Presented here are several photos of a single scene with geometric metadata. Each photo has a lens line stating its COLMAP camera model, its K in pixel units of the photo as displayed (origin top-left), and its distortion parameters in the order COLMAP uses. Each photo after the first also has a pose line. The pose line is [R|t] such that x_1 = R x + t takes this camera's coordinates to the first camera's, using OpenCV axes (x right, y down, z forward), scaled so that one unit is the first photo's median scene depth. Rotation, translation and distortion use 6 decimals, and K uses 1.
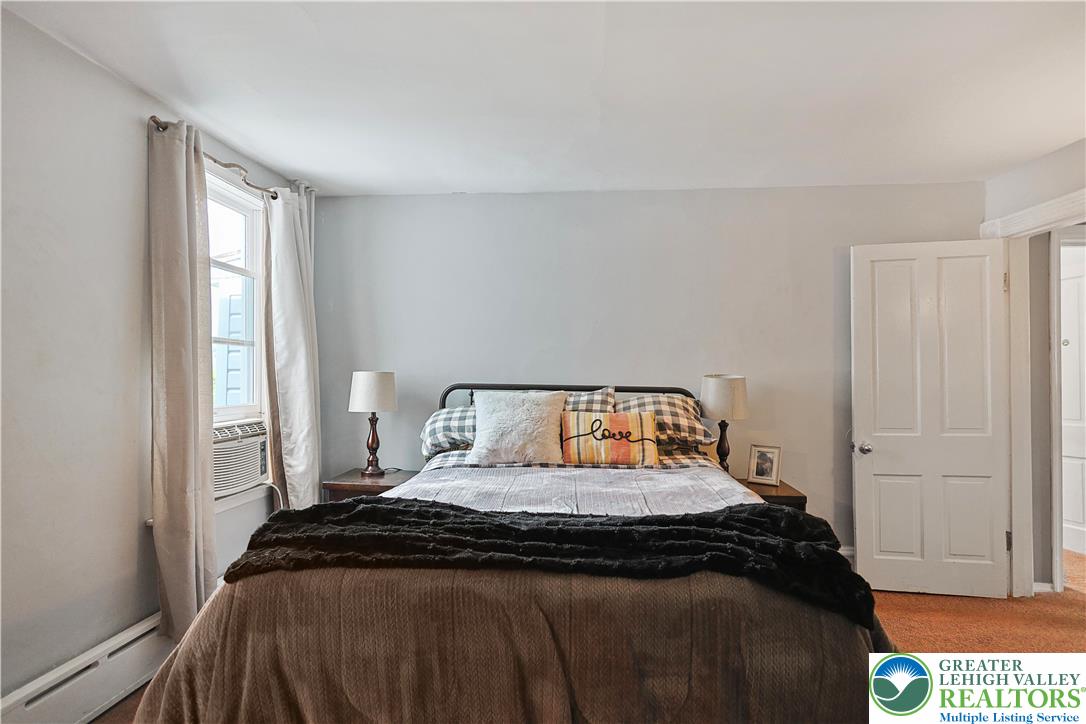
lens RADIAL K [[539.7, 0, 546.1], [0, 539.7, 362.4], [0, 0, 1]] dist [-0.000877, 0.000311]
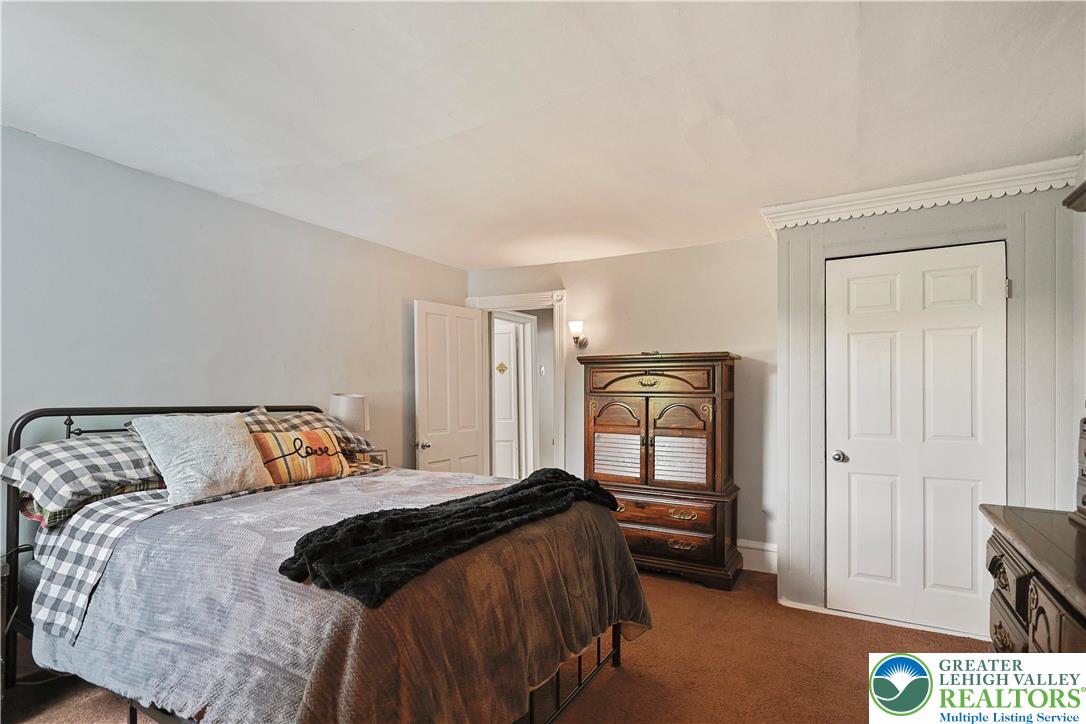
lens RADIAL K [[539.7, 0, 546.1], [0, 539.7, 362.4], [0, 0, 1]] dist [-0.000877, 0.000311]
pose [[0.424165, 0.046218, 0.904405, -0.645610], [-0.022250, 0.998927, -0.040613, -0.008061], [-0.905312, -0.002897, 0.424738, 0.129821]]
